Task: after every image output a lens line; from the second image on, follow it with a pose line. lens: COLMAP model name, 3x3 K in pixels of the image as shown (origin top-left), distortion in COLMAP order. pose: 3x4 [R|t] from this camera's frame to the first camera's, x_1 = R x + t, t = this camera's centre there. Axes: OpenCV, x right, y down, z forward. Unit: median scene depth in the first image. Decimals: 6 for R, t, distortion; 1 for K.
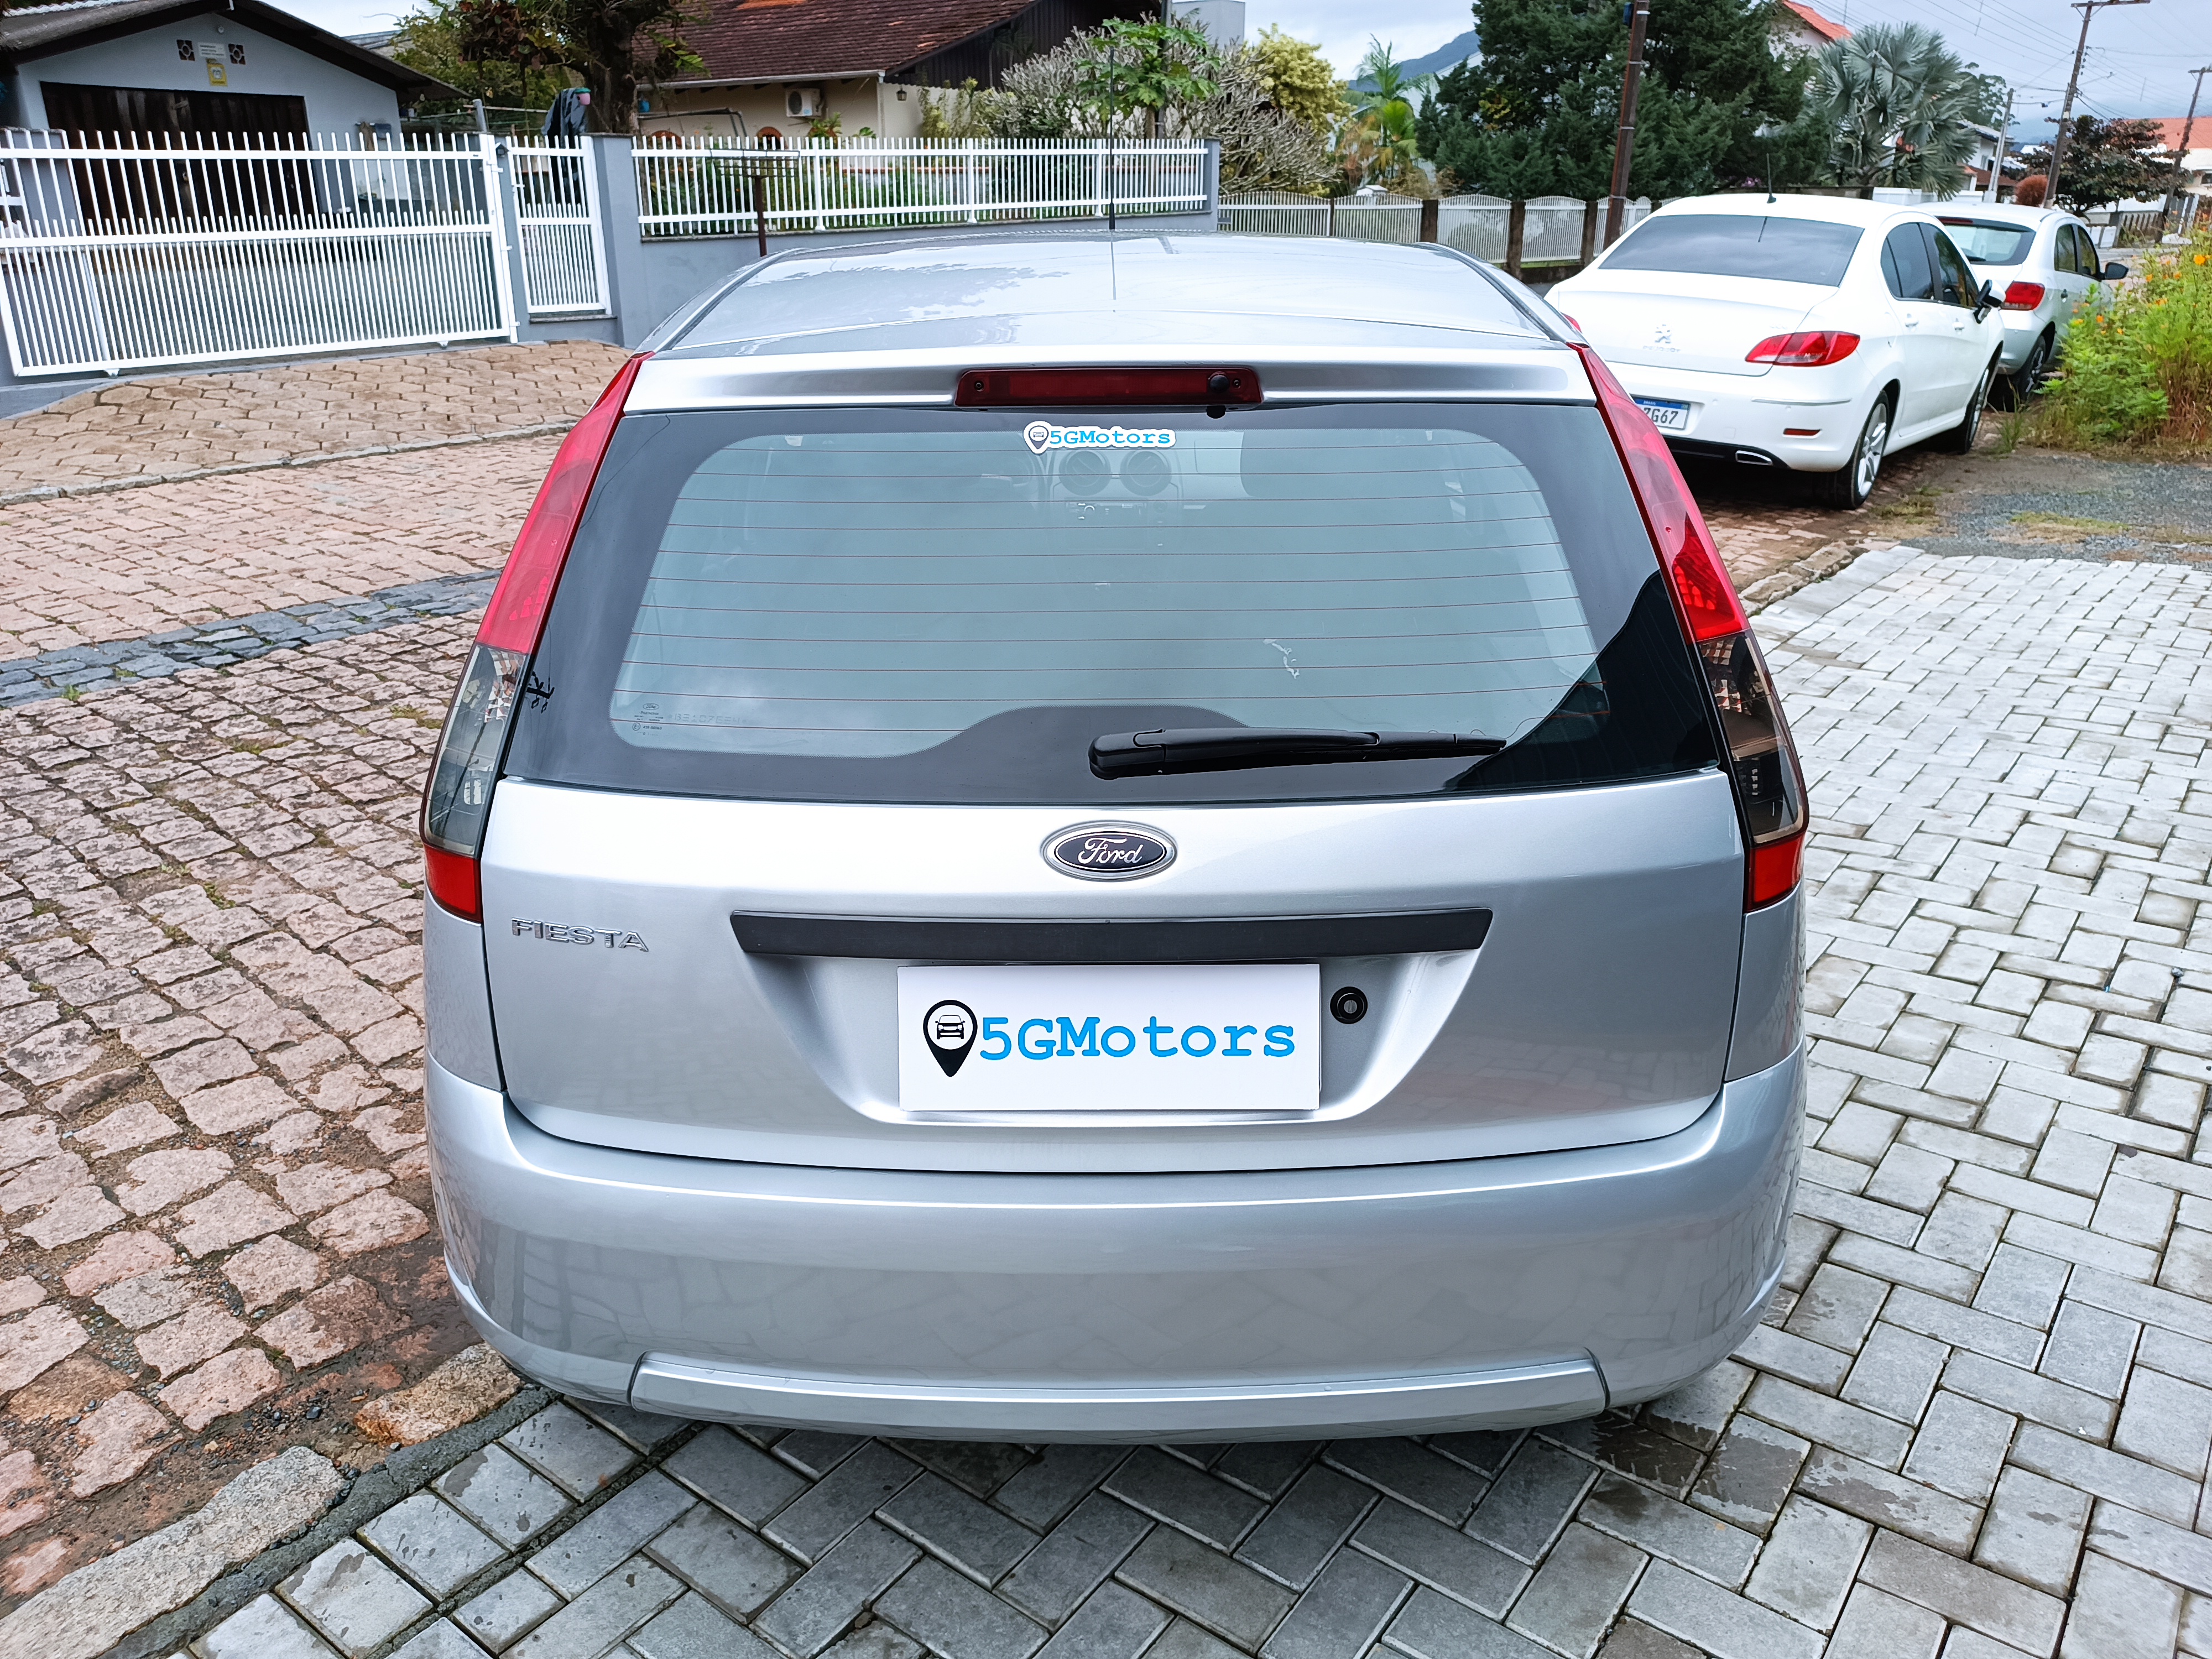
lens RADIAL K [[1561.4, 0, 1105.9], [0, 1561.4, 842.4], [0, 0, 1]] dist [0.025527, -0.019851]
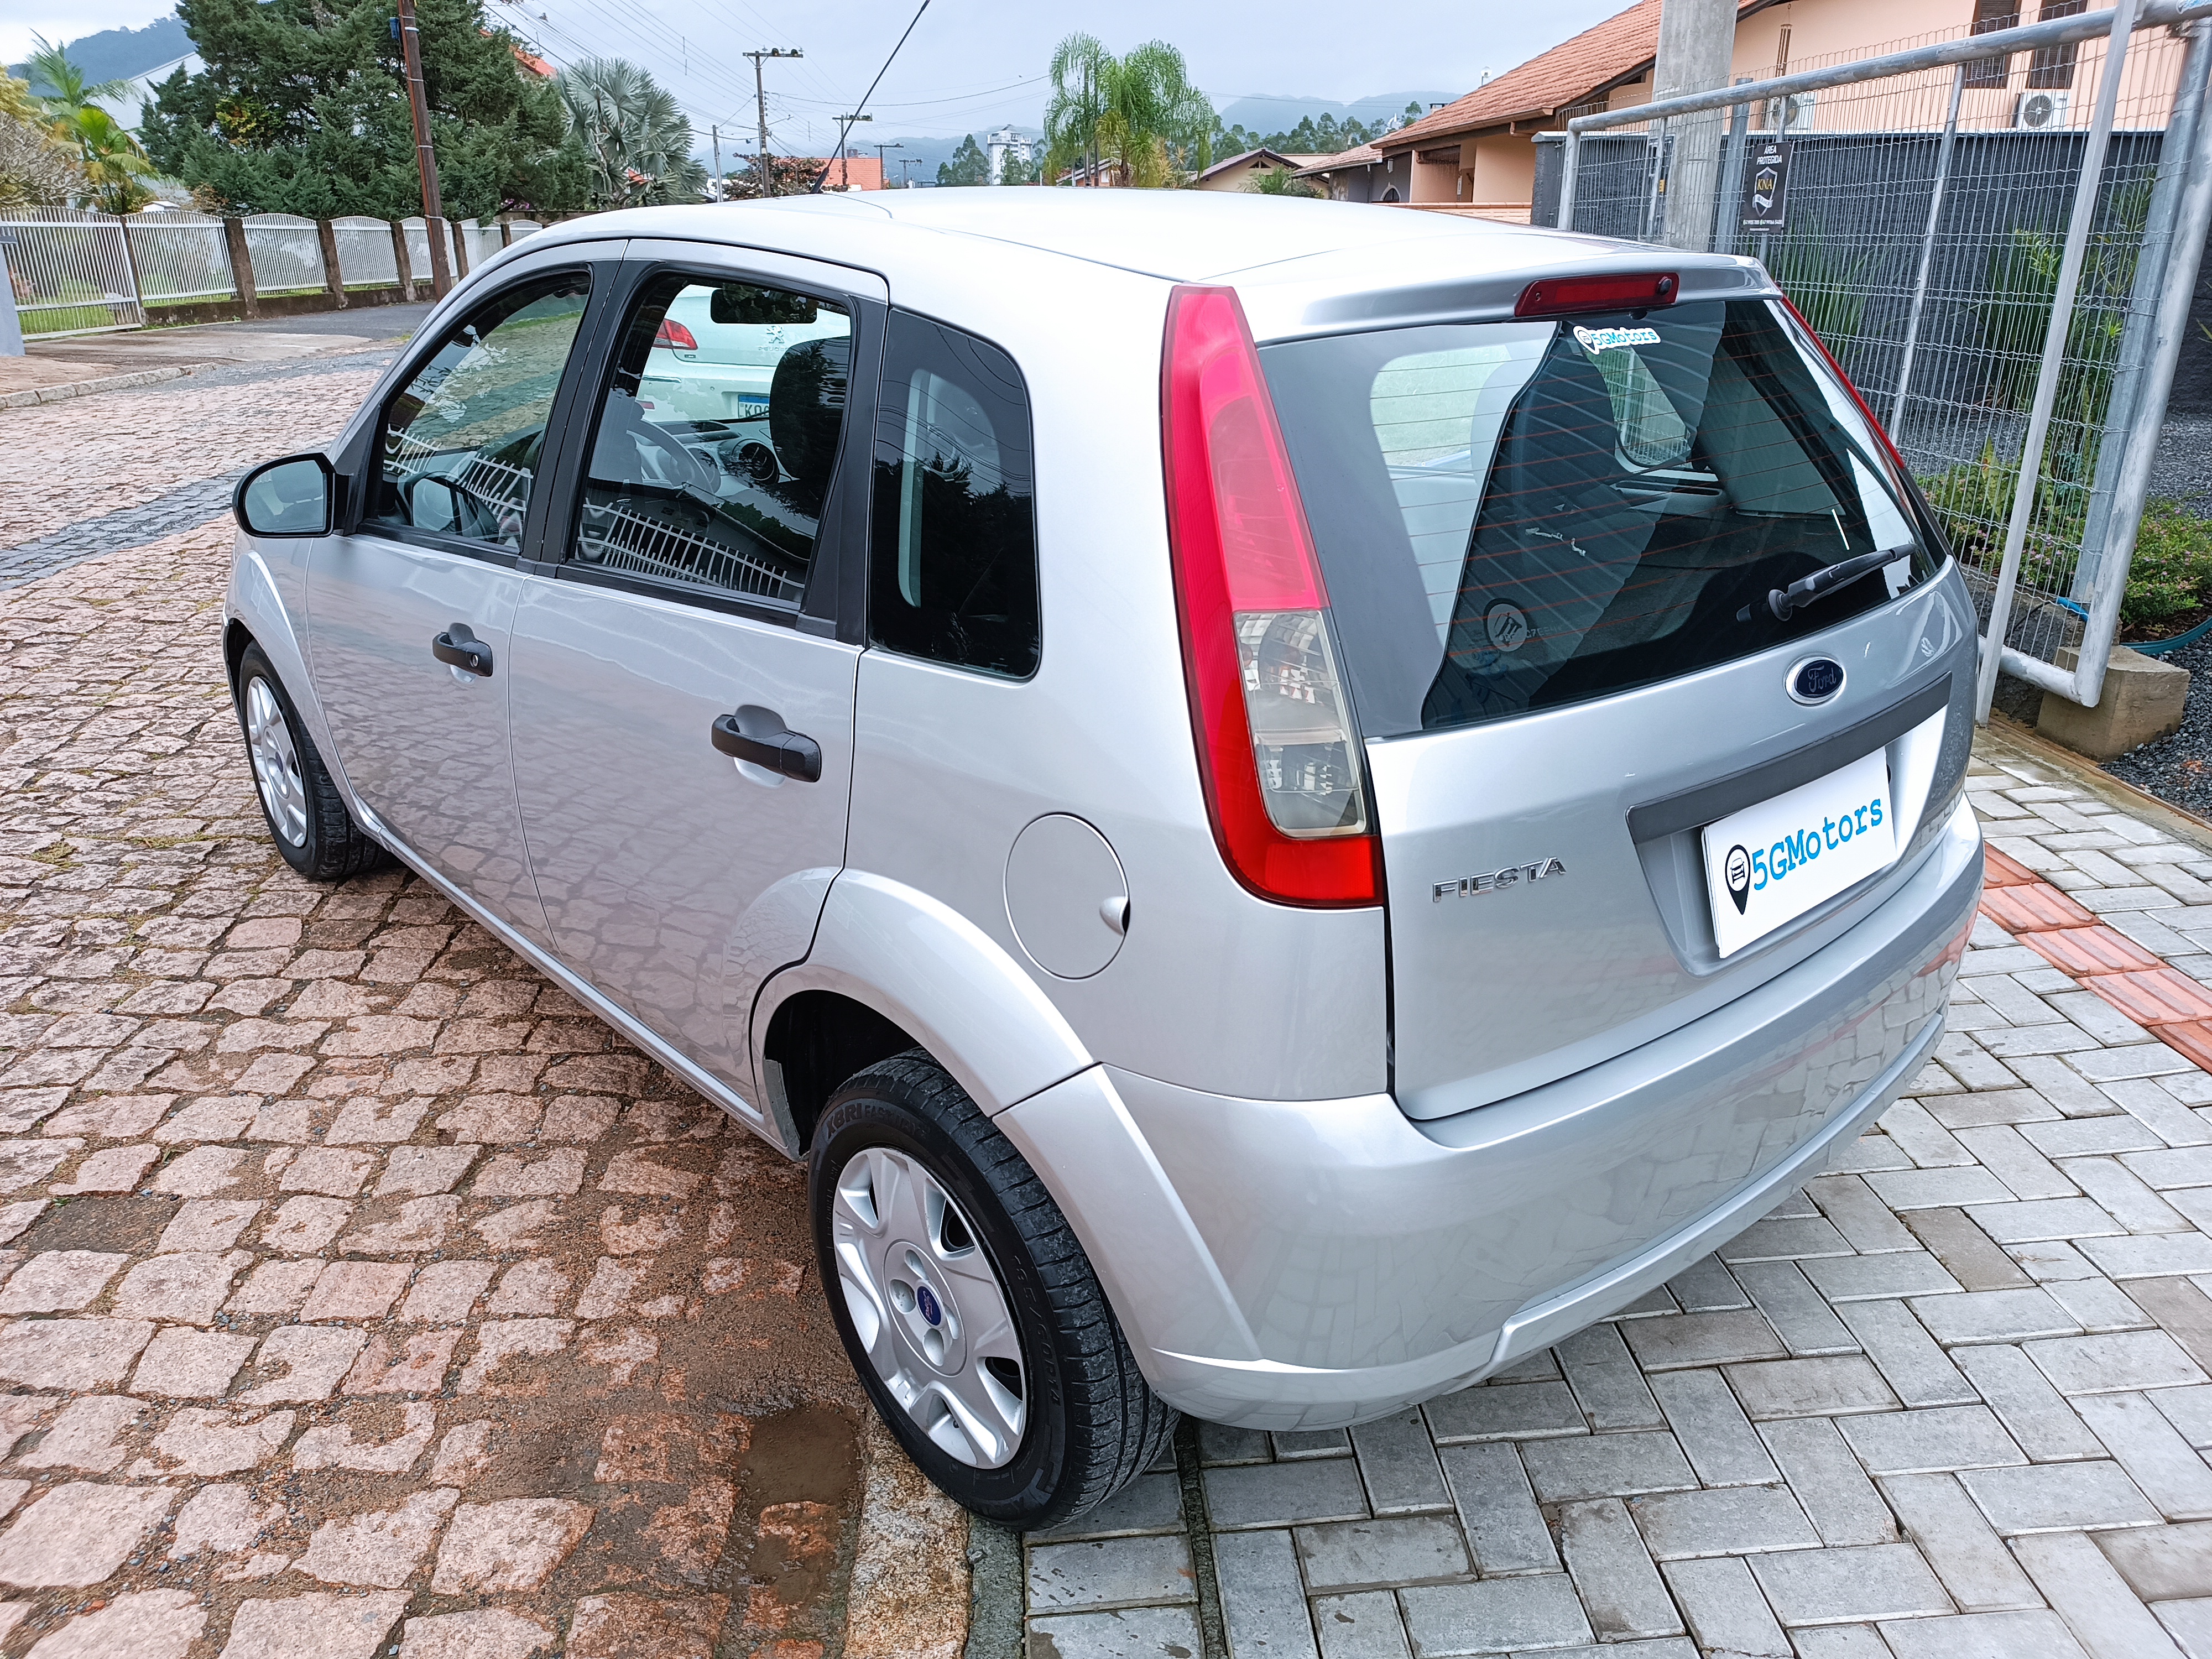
lens RADIAL K [[1561.4, 0, 1109.3], [0, 1561.4, 845.9], [0, 0, 1]] dist [0.025527, -0.019851]
pose [[0.751662, -0.244406, 0.612592, -0.105789], [0.251982, 0.964765, 0.075726, -0.008851], [-0.609515, 0.097442, 0.786763, 0.038801]]
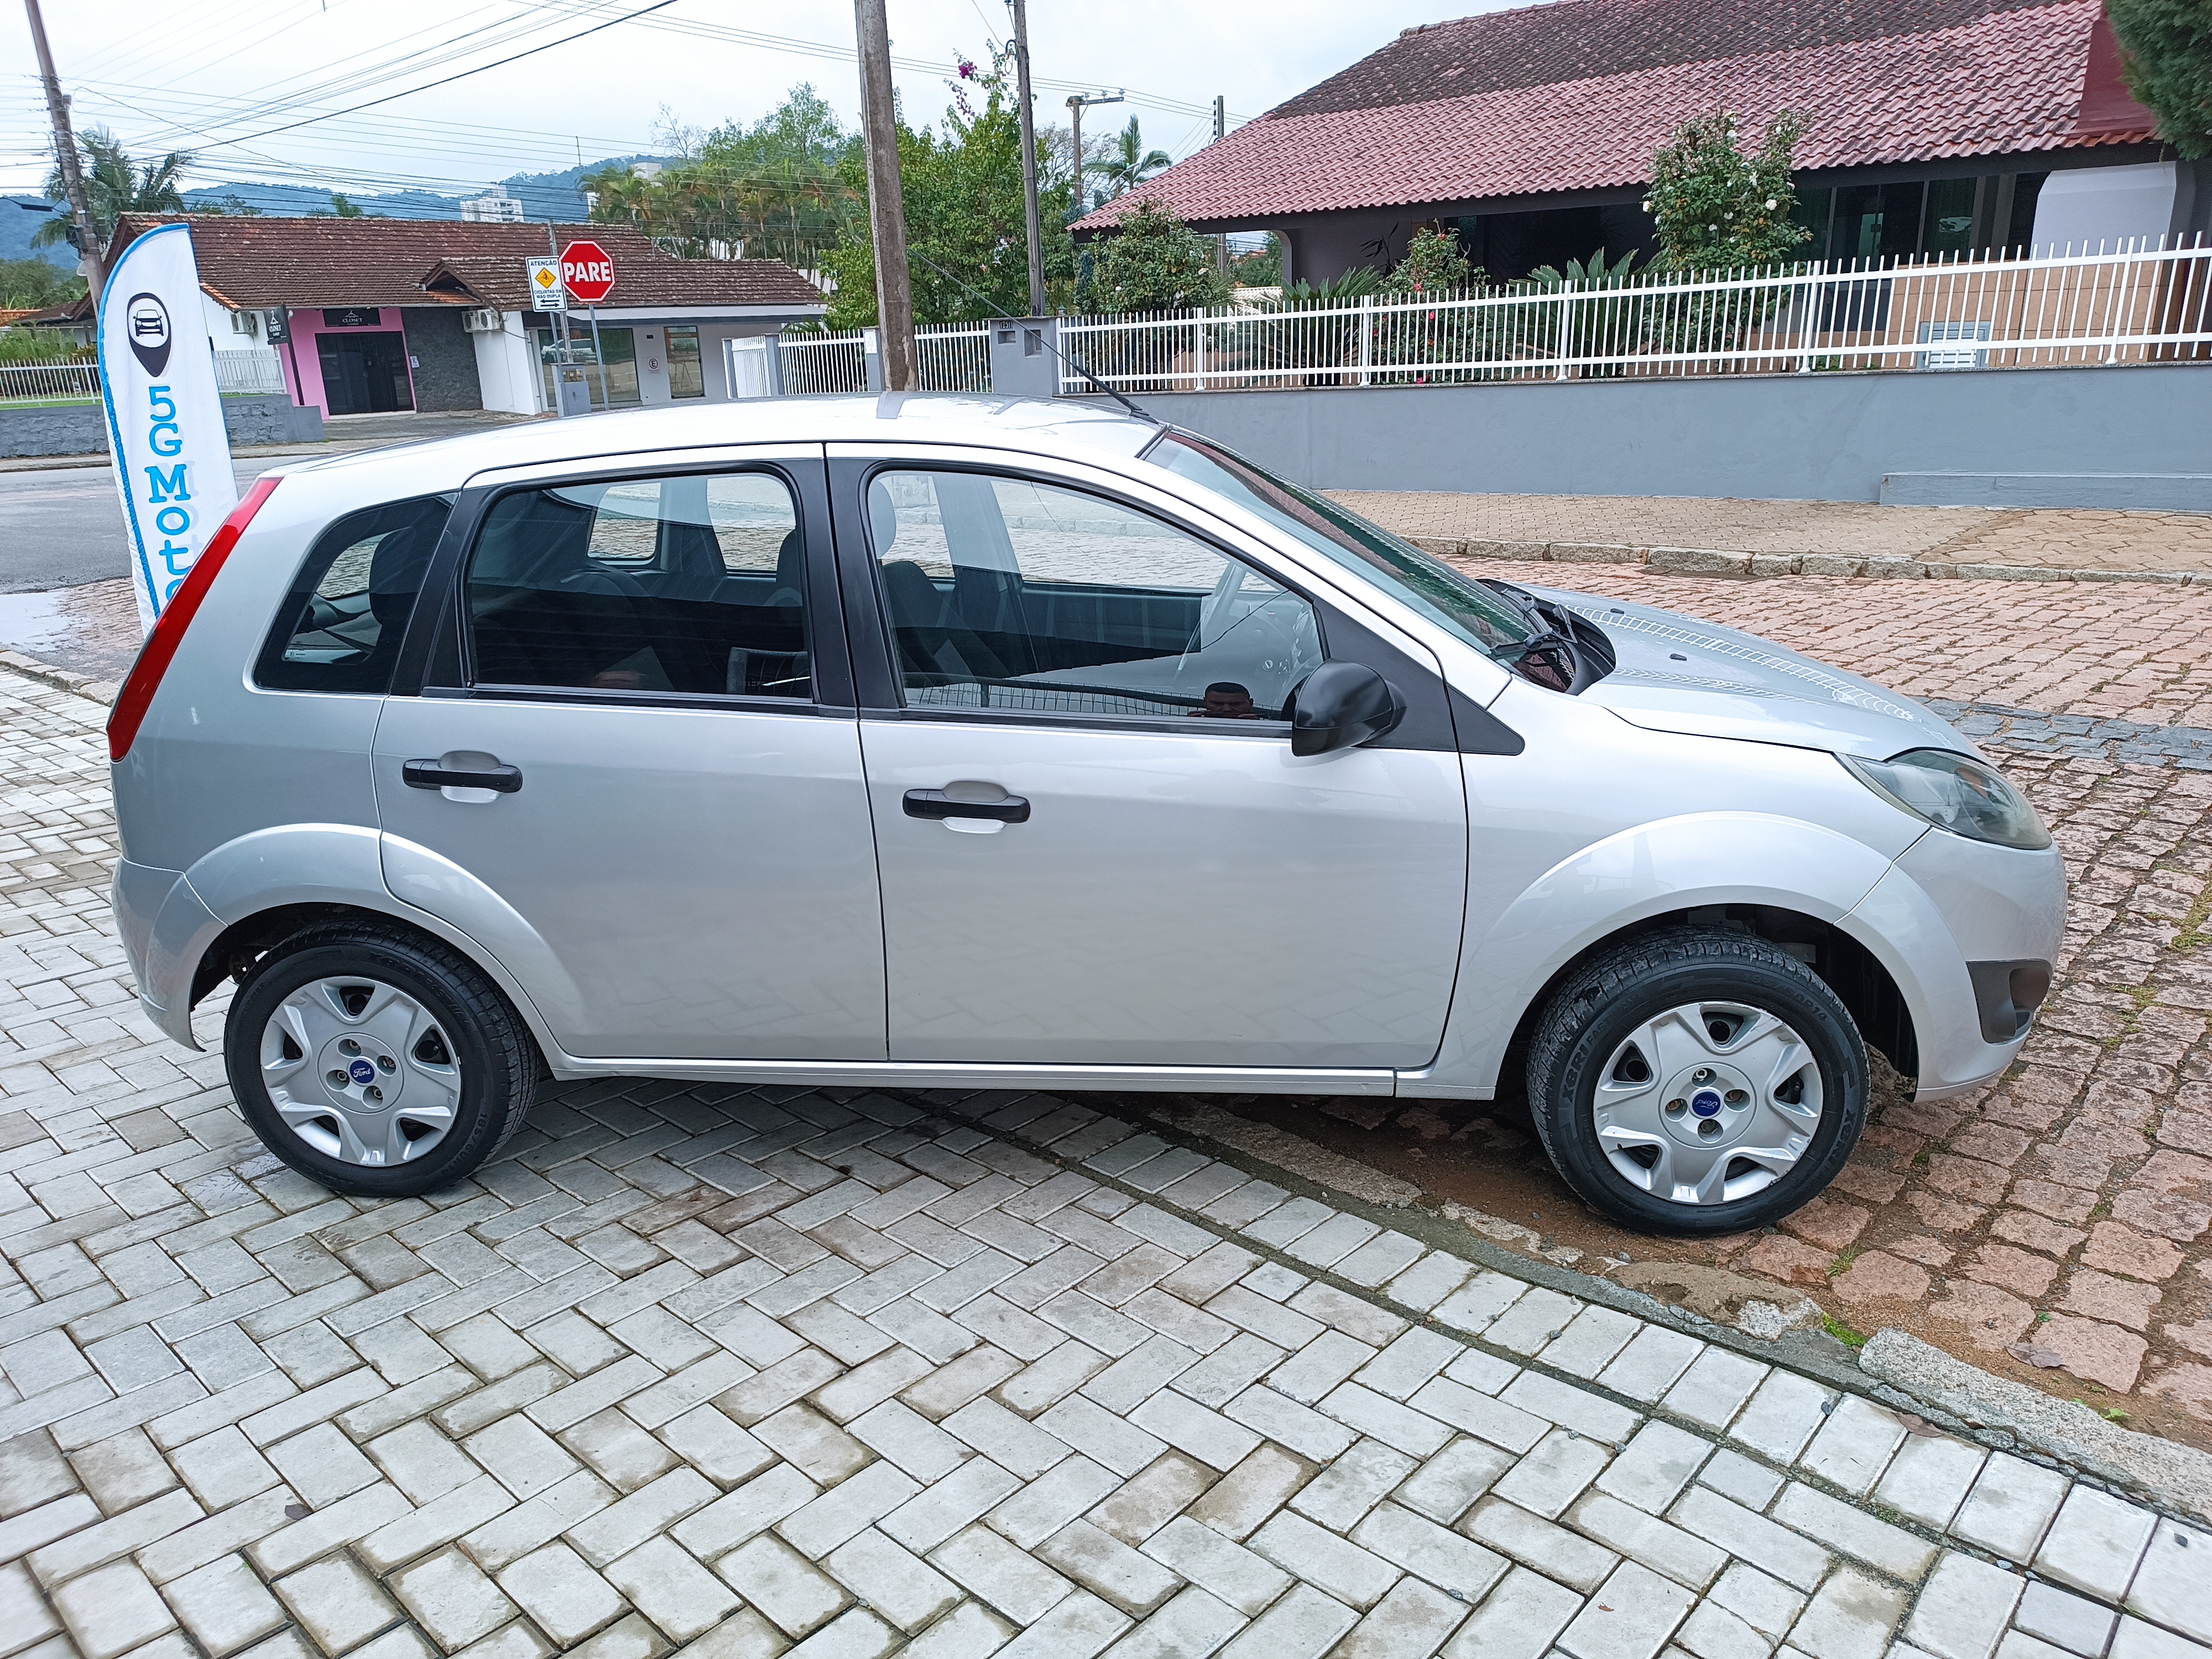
lens RADIAL K [[1561.4, 0, 1118.1], [0, 1561.4, 822.0], [0, 0, 1]] dist [0.025527, -0.019851]
pose [[-0.067383, 0.306594, -0.949452, 0.233854], [-0.342979, 0.886503, 0.310608, -0.097915], [0.936923, 0.346572, 0.045420, 0.222408]]
